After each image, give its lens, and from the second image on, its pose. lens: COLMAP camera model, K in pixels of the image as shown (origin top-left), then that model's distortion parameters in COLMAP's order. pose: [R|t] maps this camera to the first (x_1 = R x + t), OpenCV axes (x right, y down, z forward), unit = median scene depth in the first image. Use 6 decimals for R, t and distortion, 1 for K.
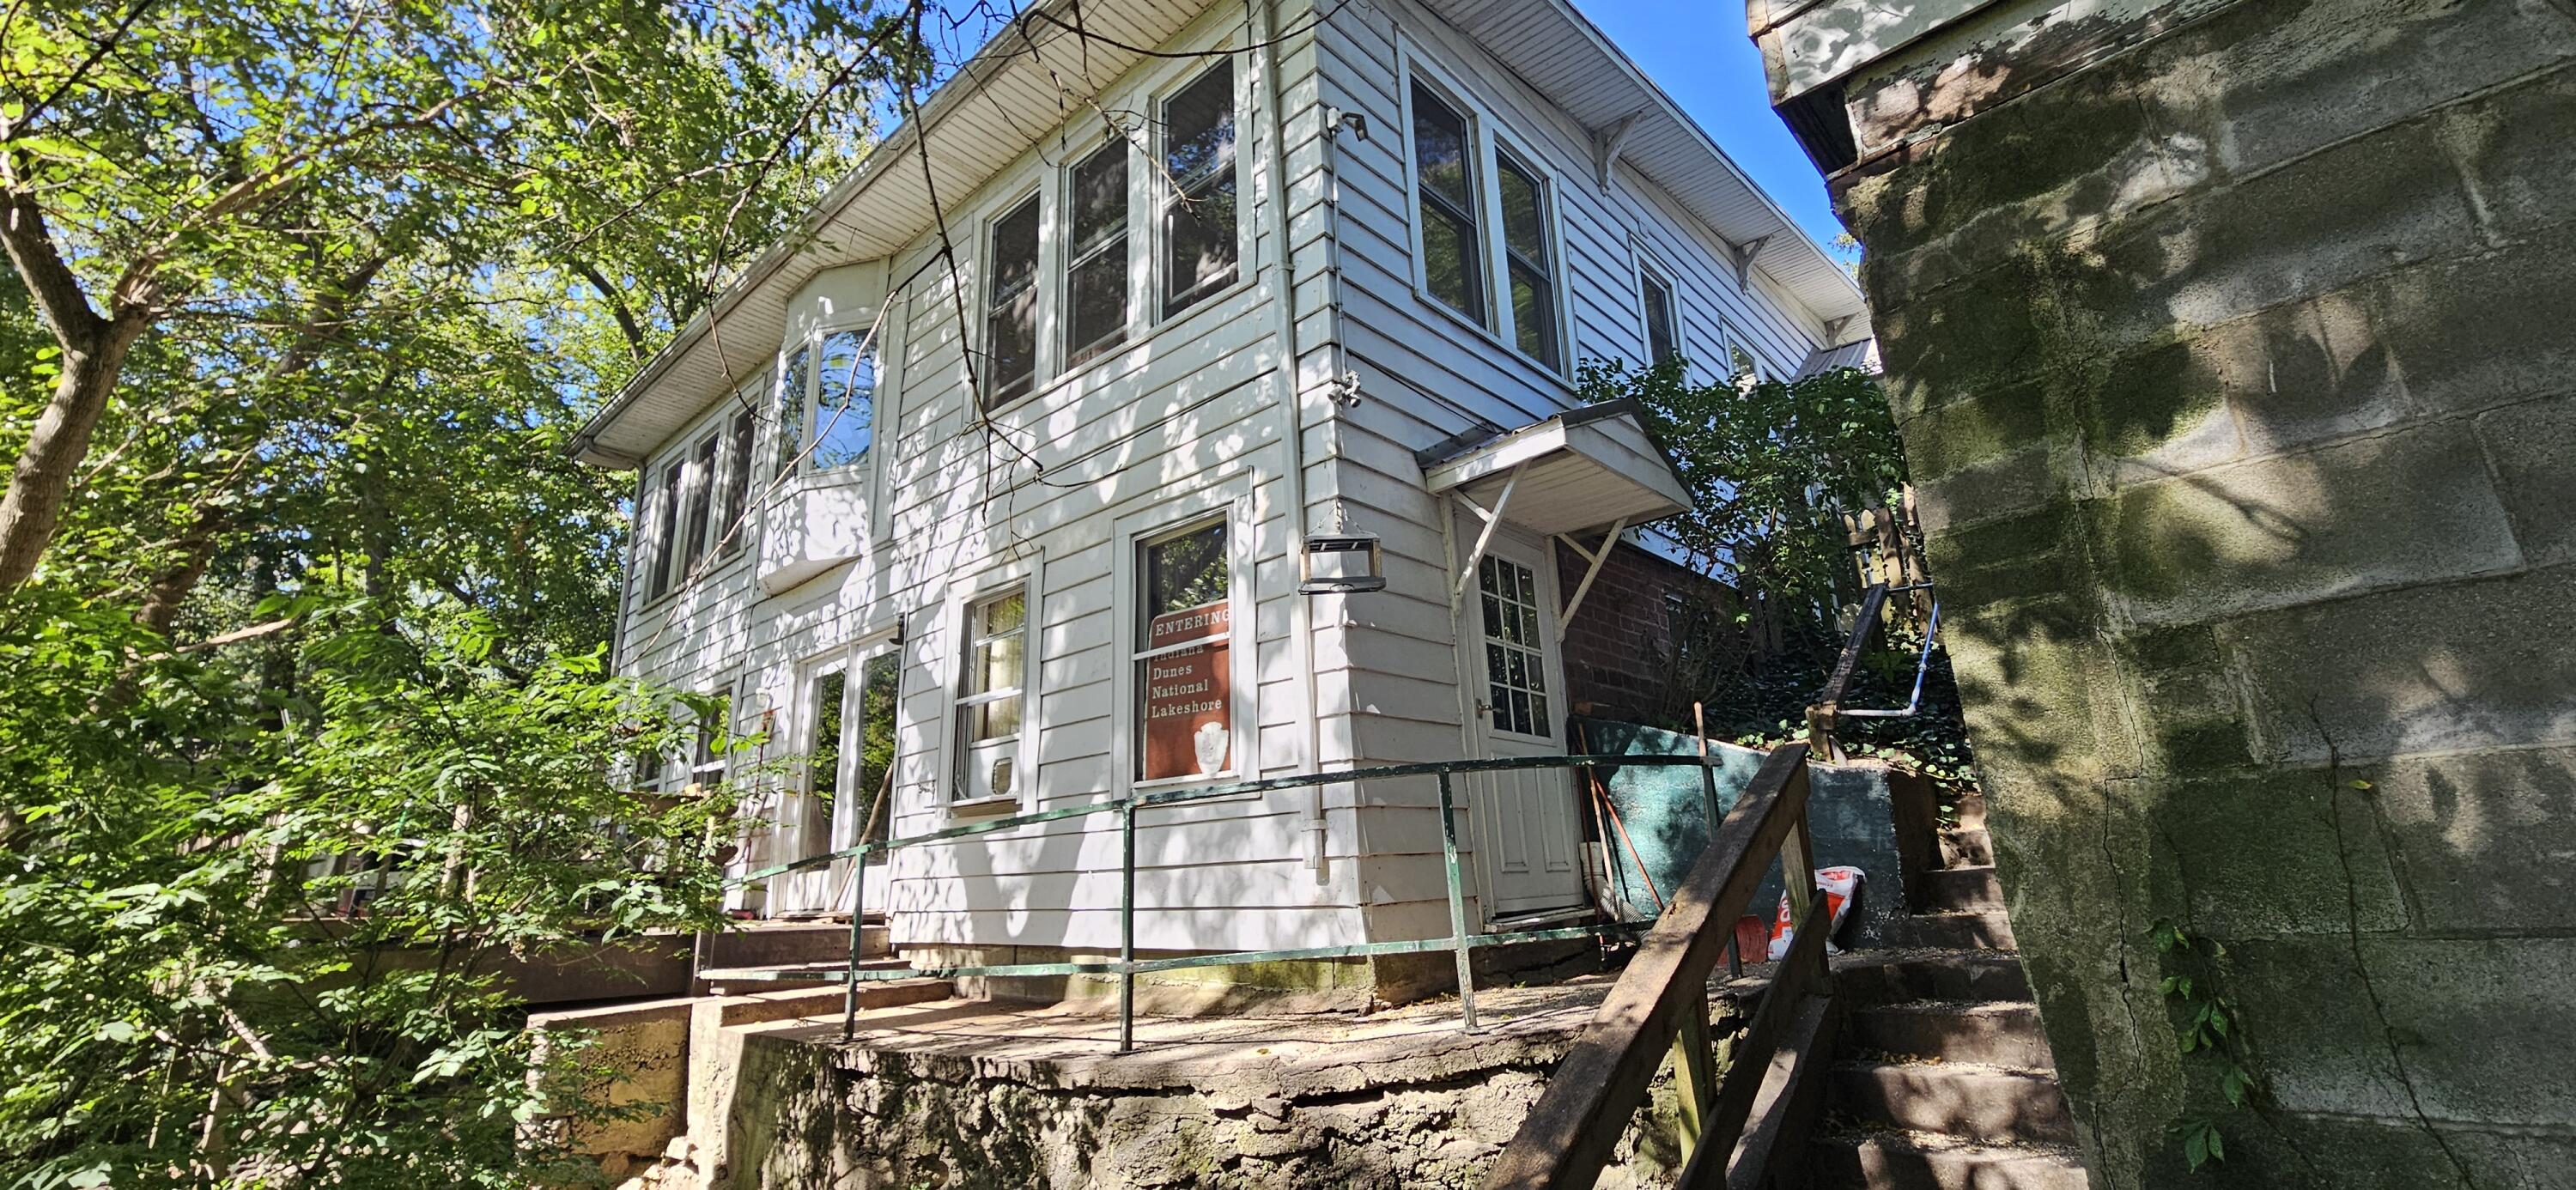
lens RADIAL K [[1052.4, 0, 1289.8], [0, 1052.4, 574.3], [0, 0, 1]] dist [0.000338, 0.000000]
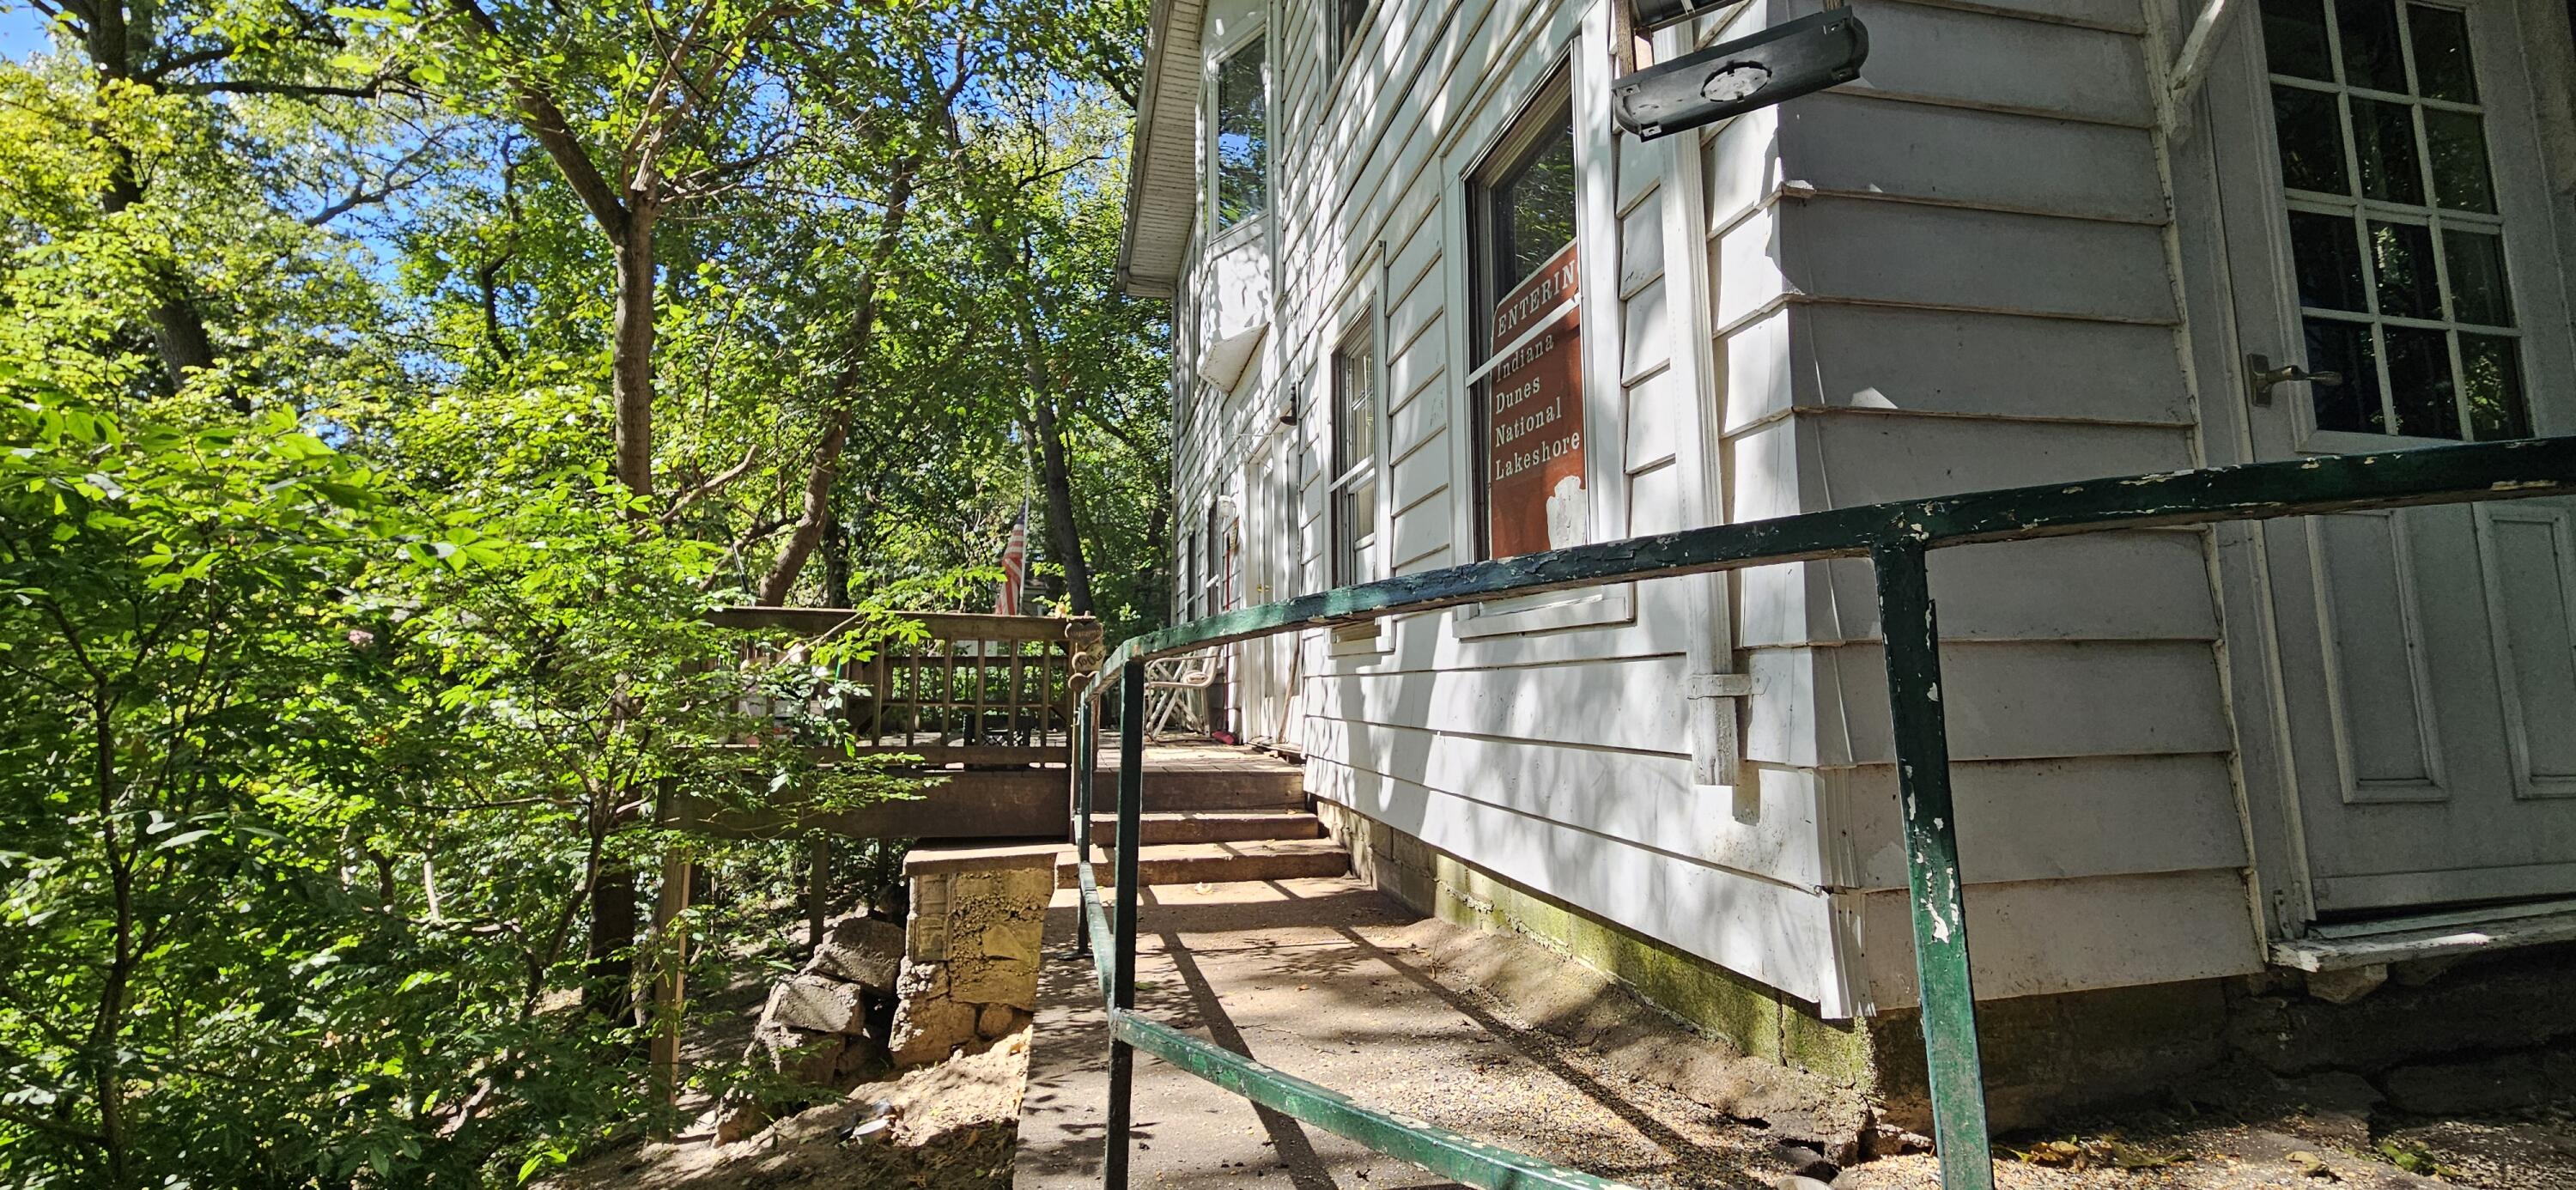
lens RADIAL K [[1052.4, 0, 1300.2], [0, 1052.4, 563.8], [0, 0, 1]] dist [0.000338, 0.000000]
pose [[0.817572, -0.039875, -0.574444, 0.109658], [0.139716, 0.981526, 0.130716, 0.092310], [0.558619, -0.187129, 0.808040, 0.476070]]
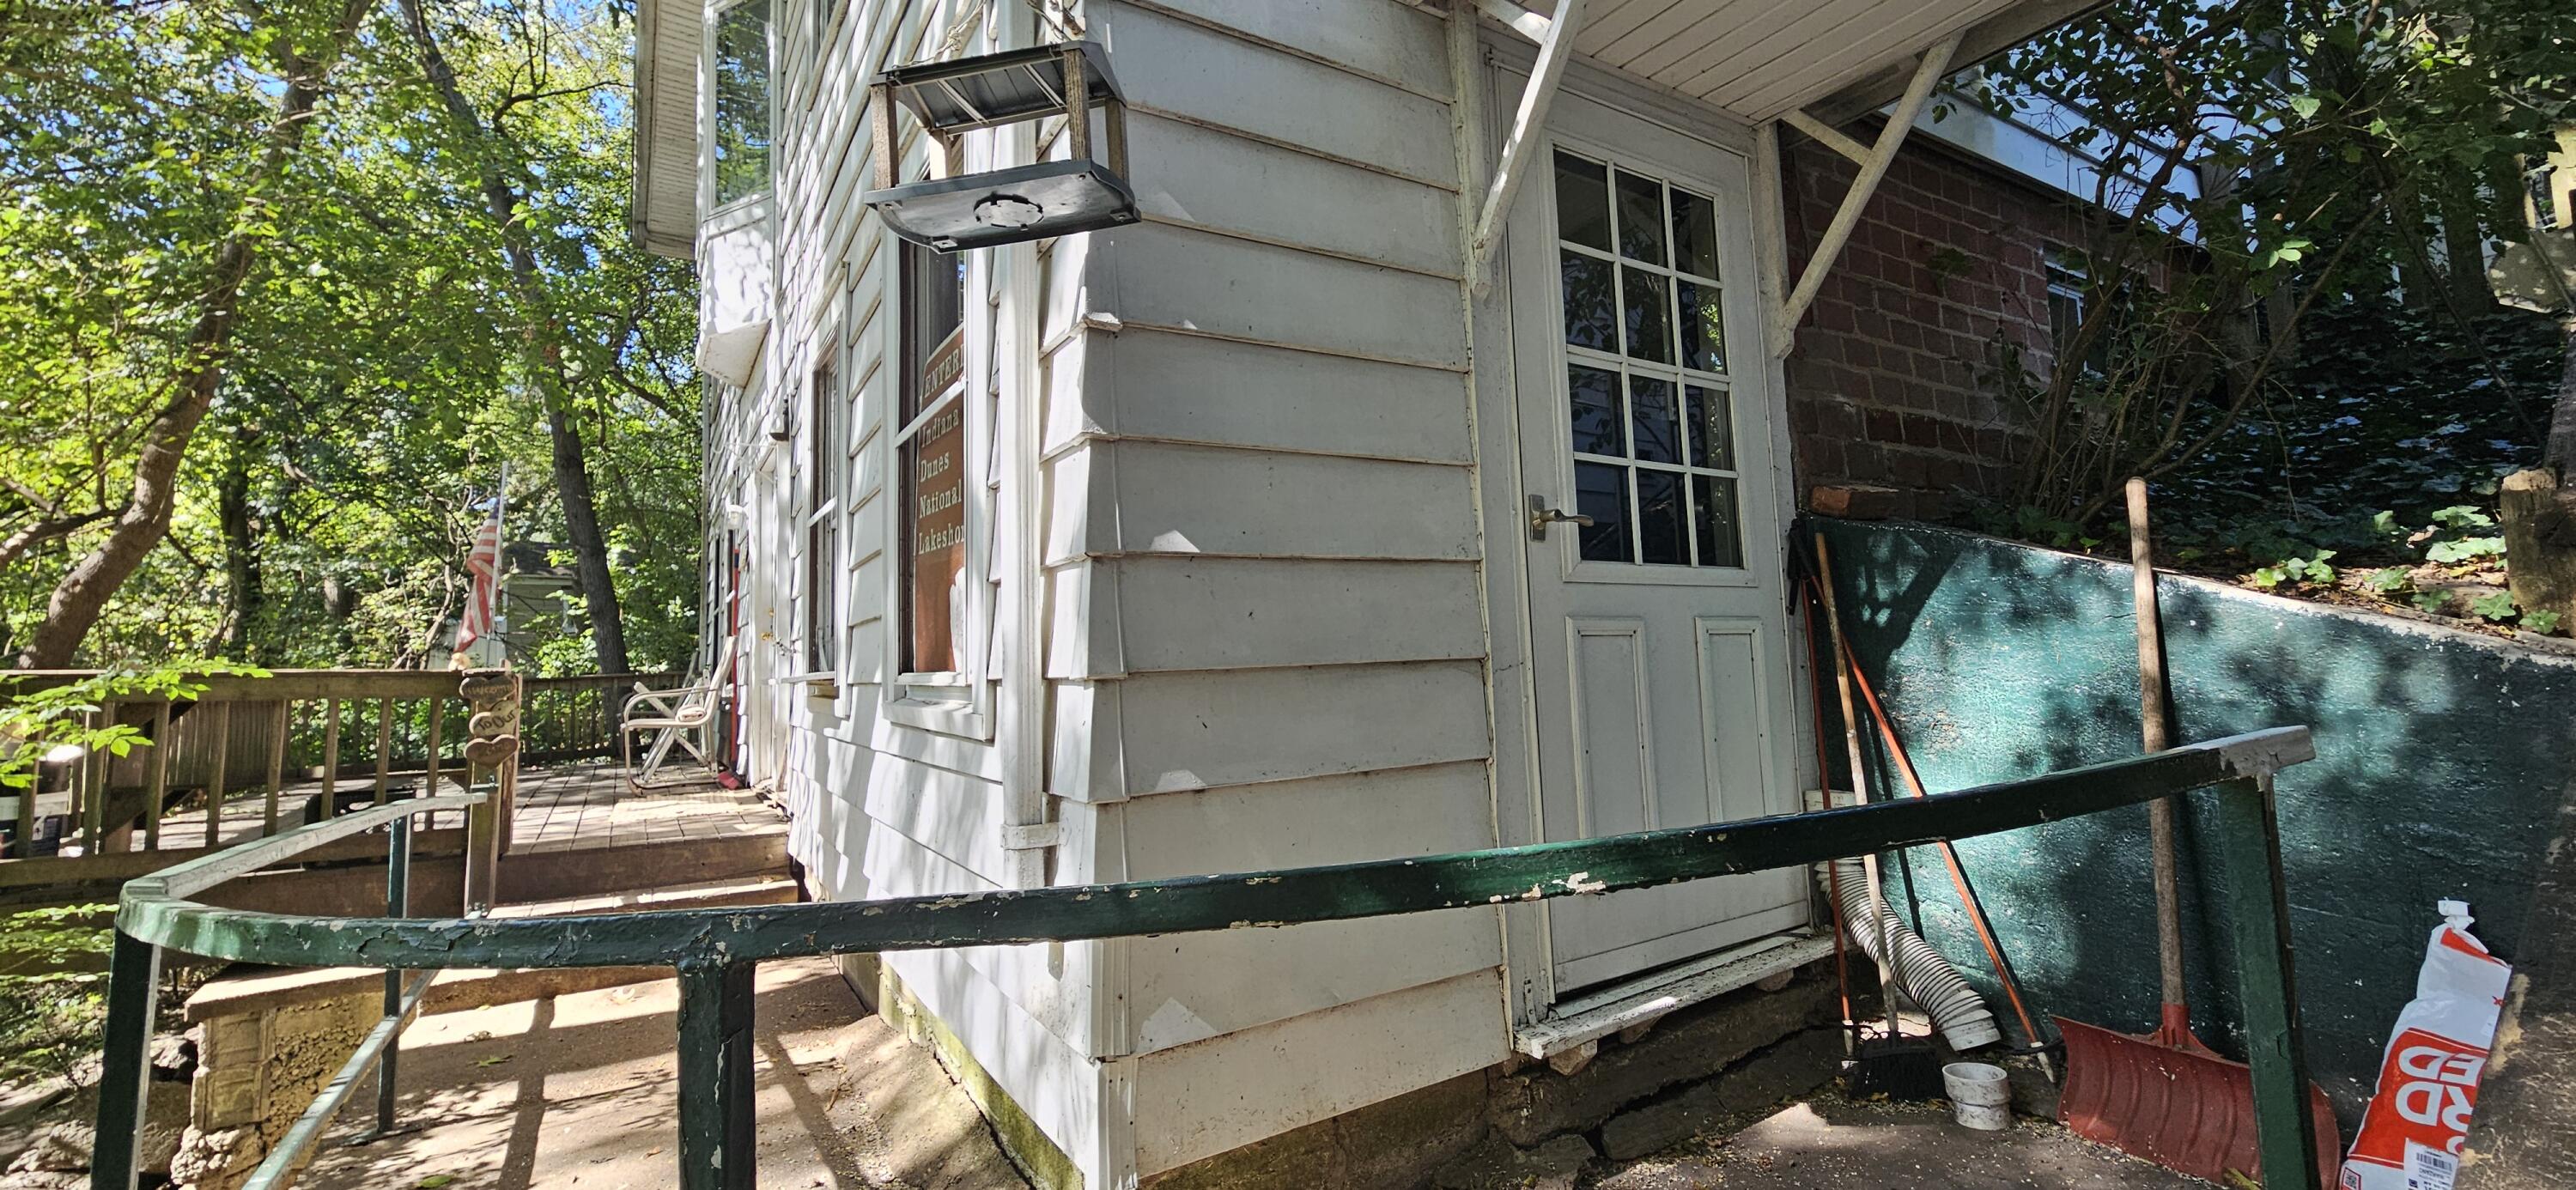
lens RADIAL K [[1052.4, 0, 1298.7], [0, 1052.4, 562.2], [0, 0, 1]] dist [0.000338, 0.000000]
pose [[0.964604, -0.024584, -0.262553, 0.193144], [0.075447, 0.979753, 0.185451, 0.057557], [0.252678, -0.198695, 0.946929, 0.554282]]
